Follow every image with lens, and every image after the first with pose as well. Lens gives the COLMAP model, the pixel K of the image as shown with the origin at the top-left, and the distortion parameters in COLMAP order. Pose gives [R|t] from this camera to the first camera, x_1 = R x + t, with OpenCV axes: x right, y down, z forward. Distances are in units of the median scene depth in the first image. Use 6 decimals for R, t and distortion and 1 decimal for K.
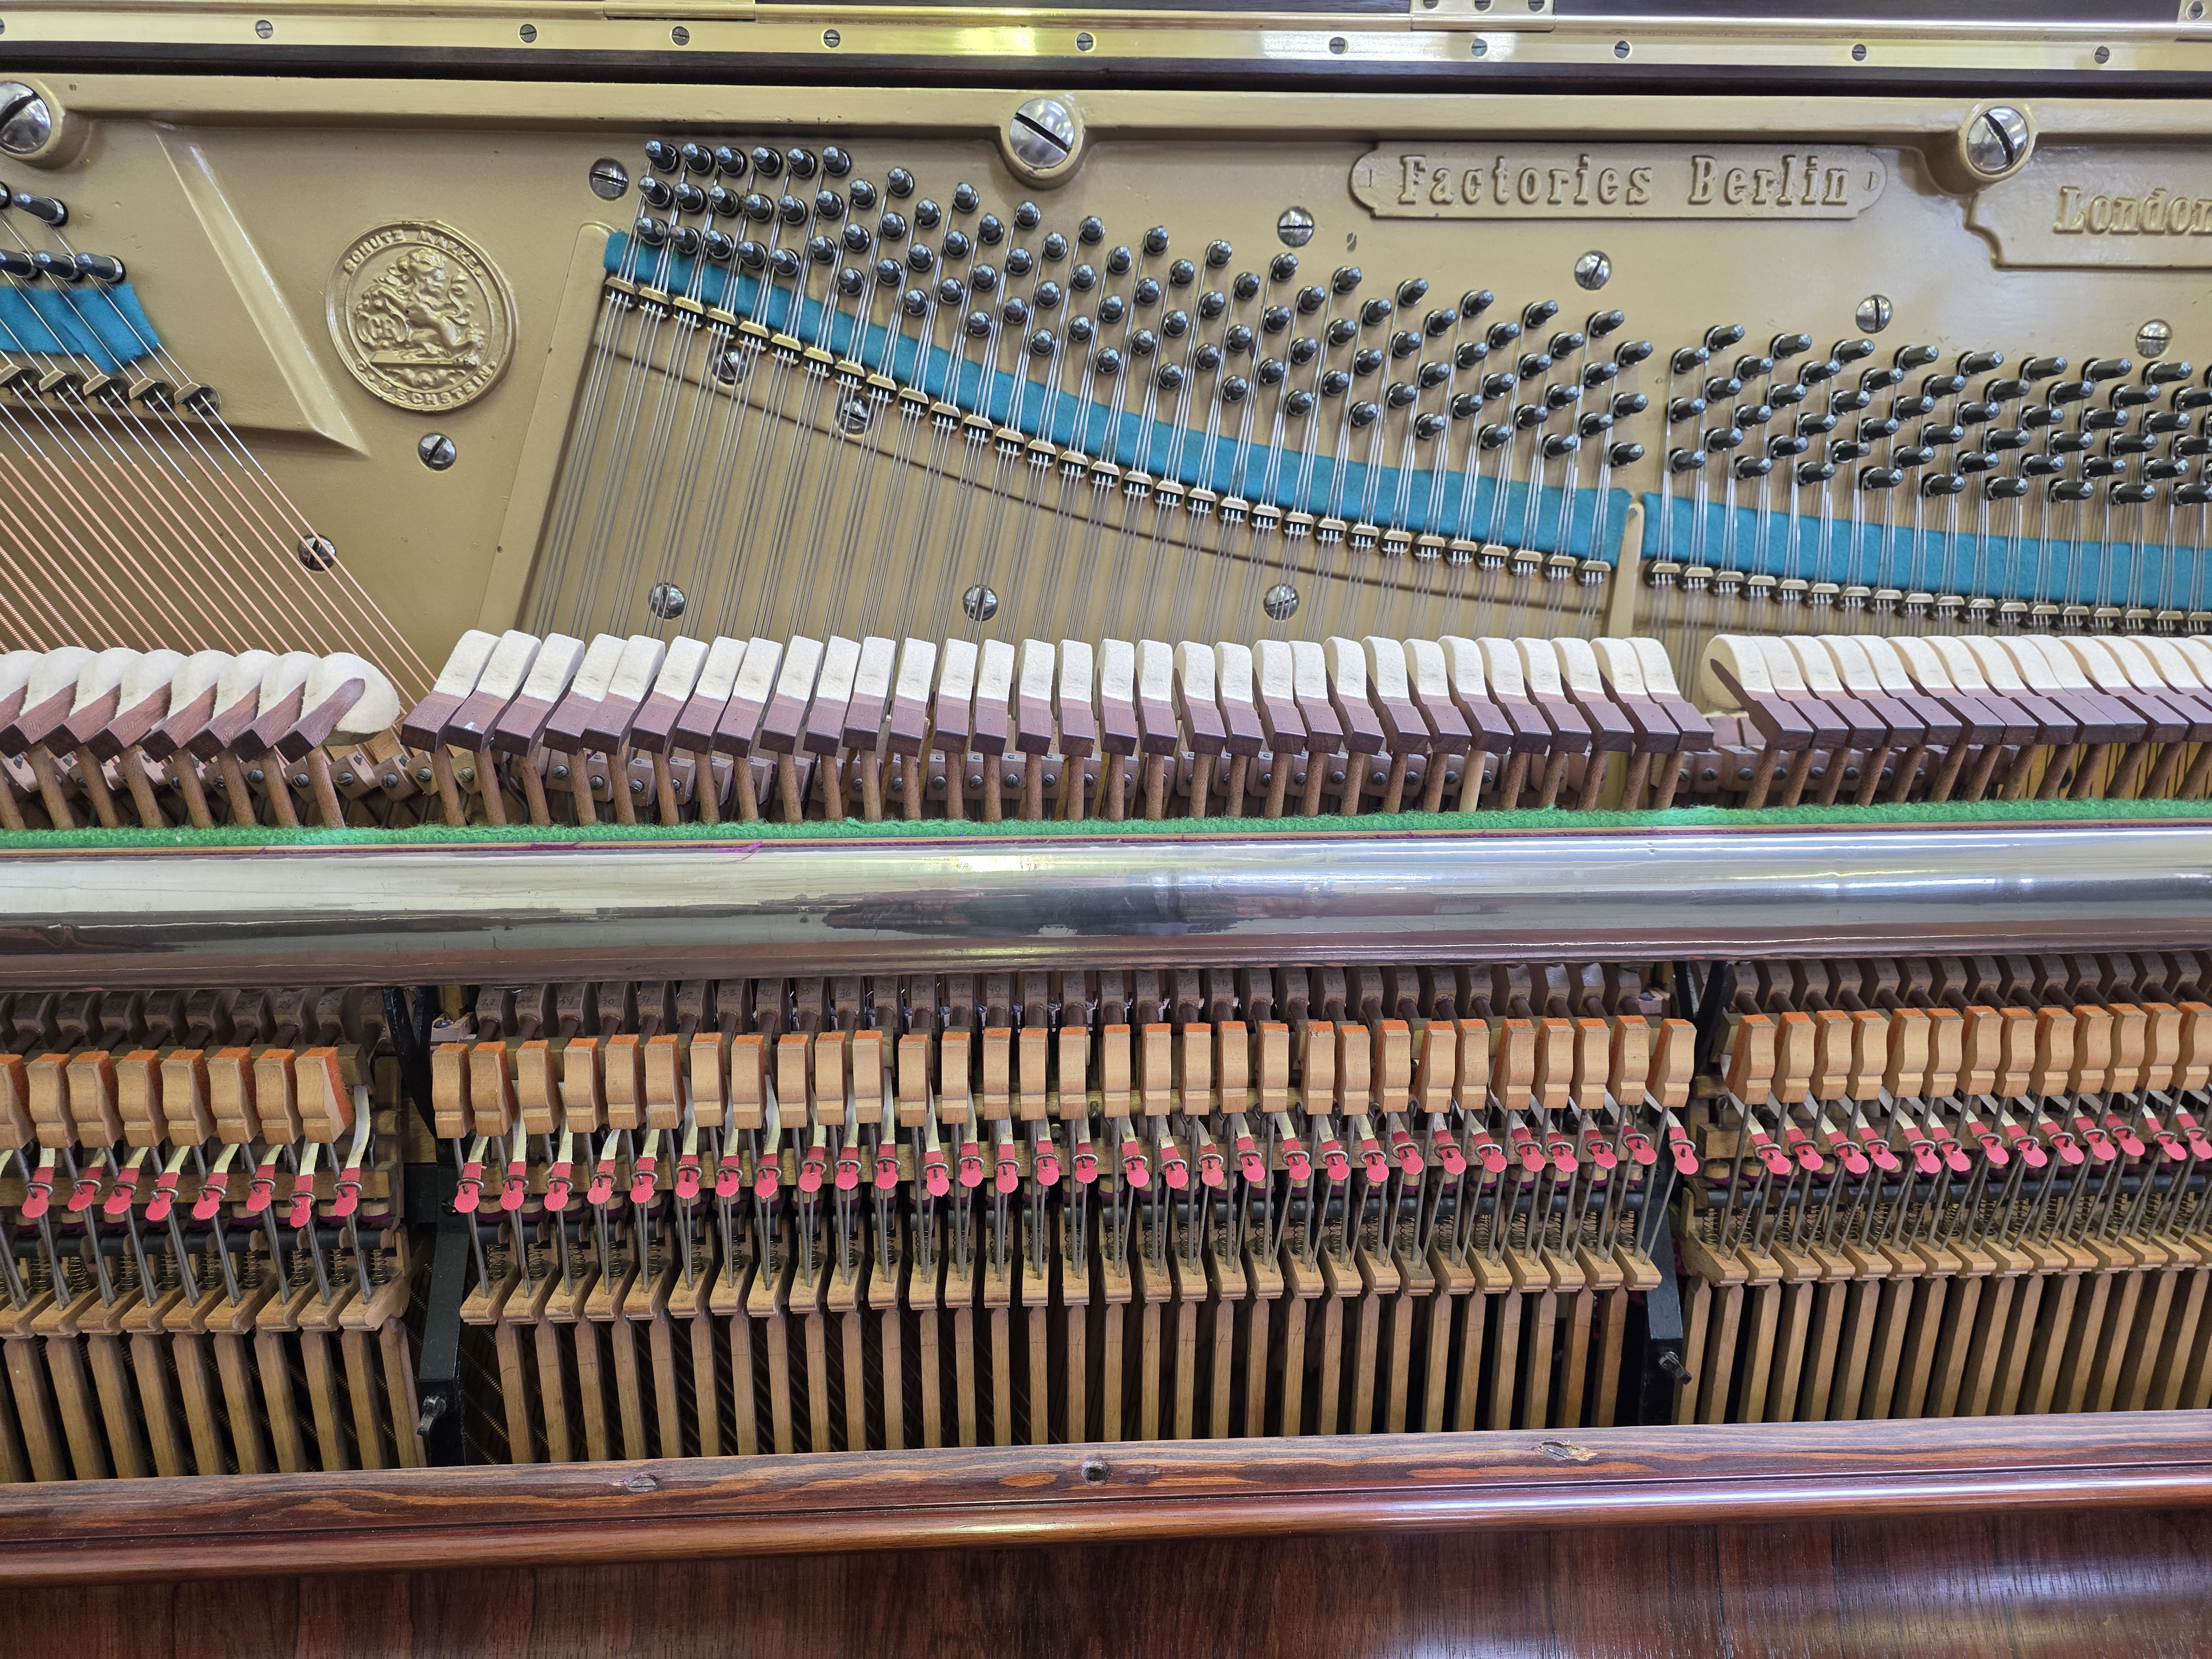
lens RADIAL K [[1475.8, 0, 1106.0], [0, 1475.8, 829.5], [0, 0, 1]] dist [0.022953, -0.026417]
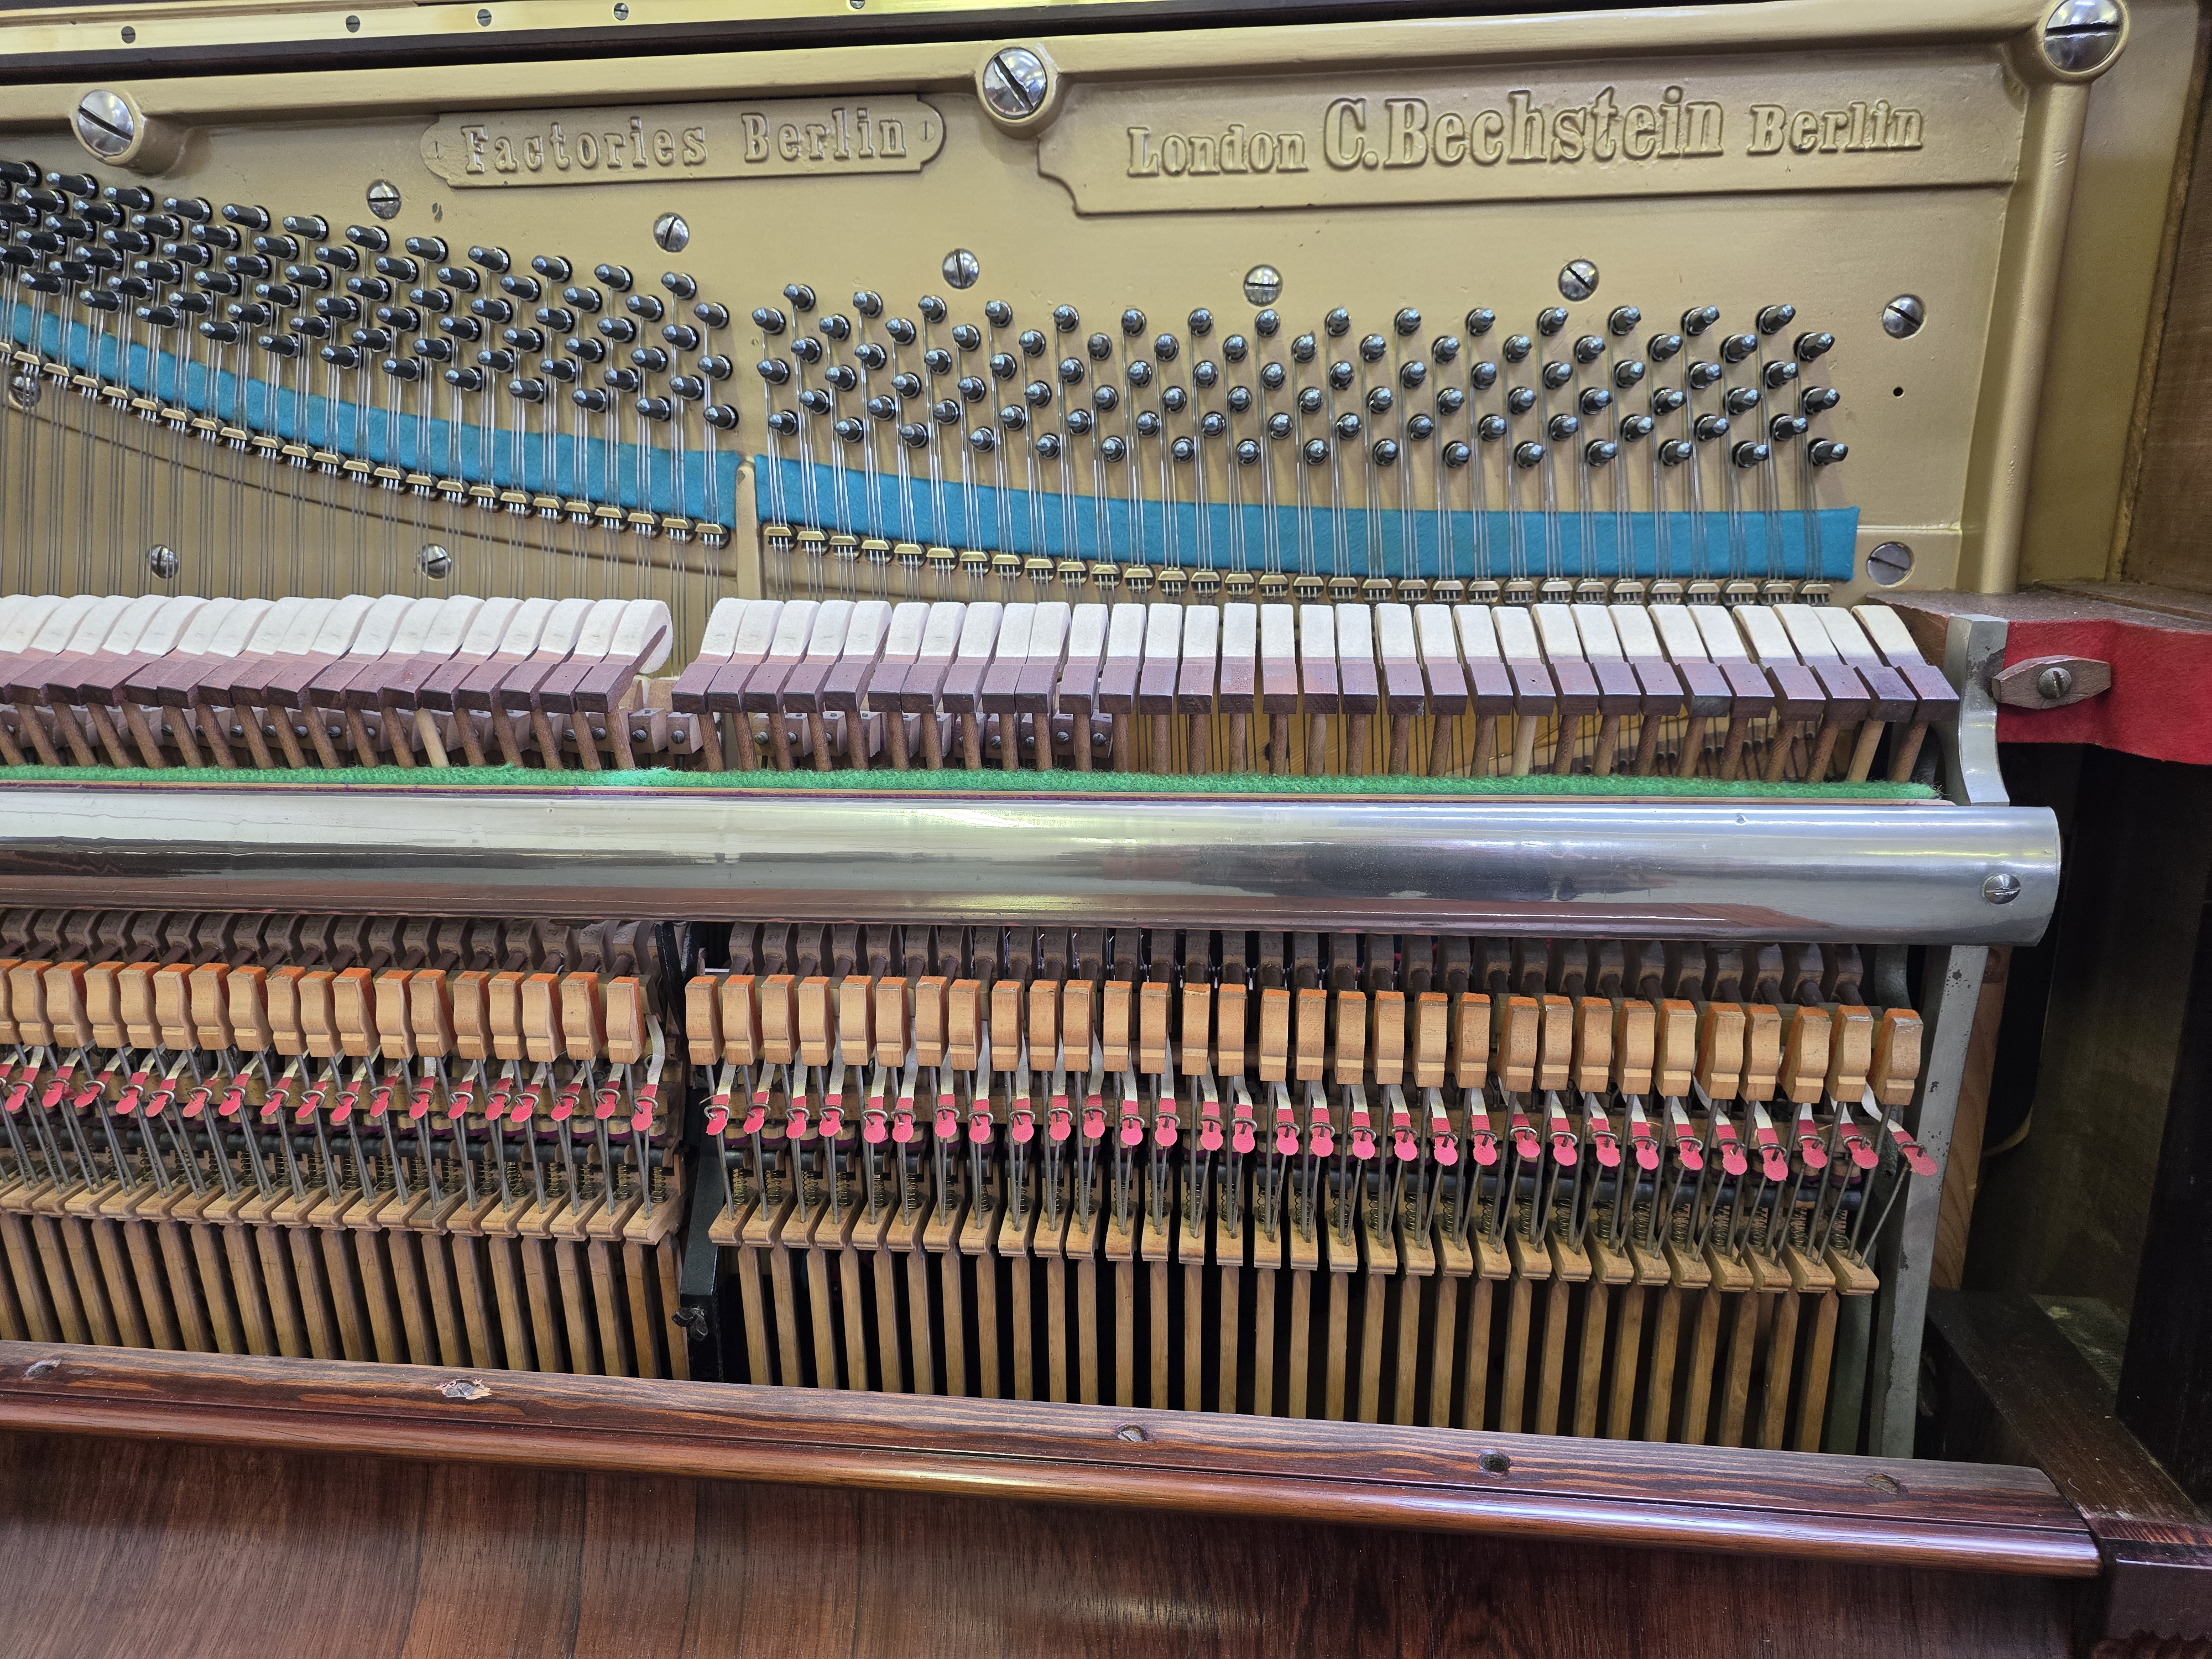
lens RADIAL K [[1474.6, 0, 1104.0], [0, 1474.6, 801.8], [0, 0, 1]] dist [0.076360, -0.111929]
pose [[0.986982, 0.025203, -0.158842, 0.142930], [-0.023564, 0.999648, 0.012197, -0.001988], [0.159093, -0.008296, 0.987229, 0.008276]]
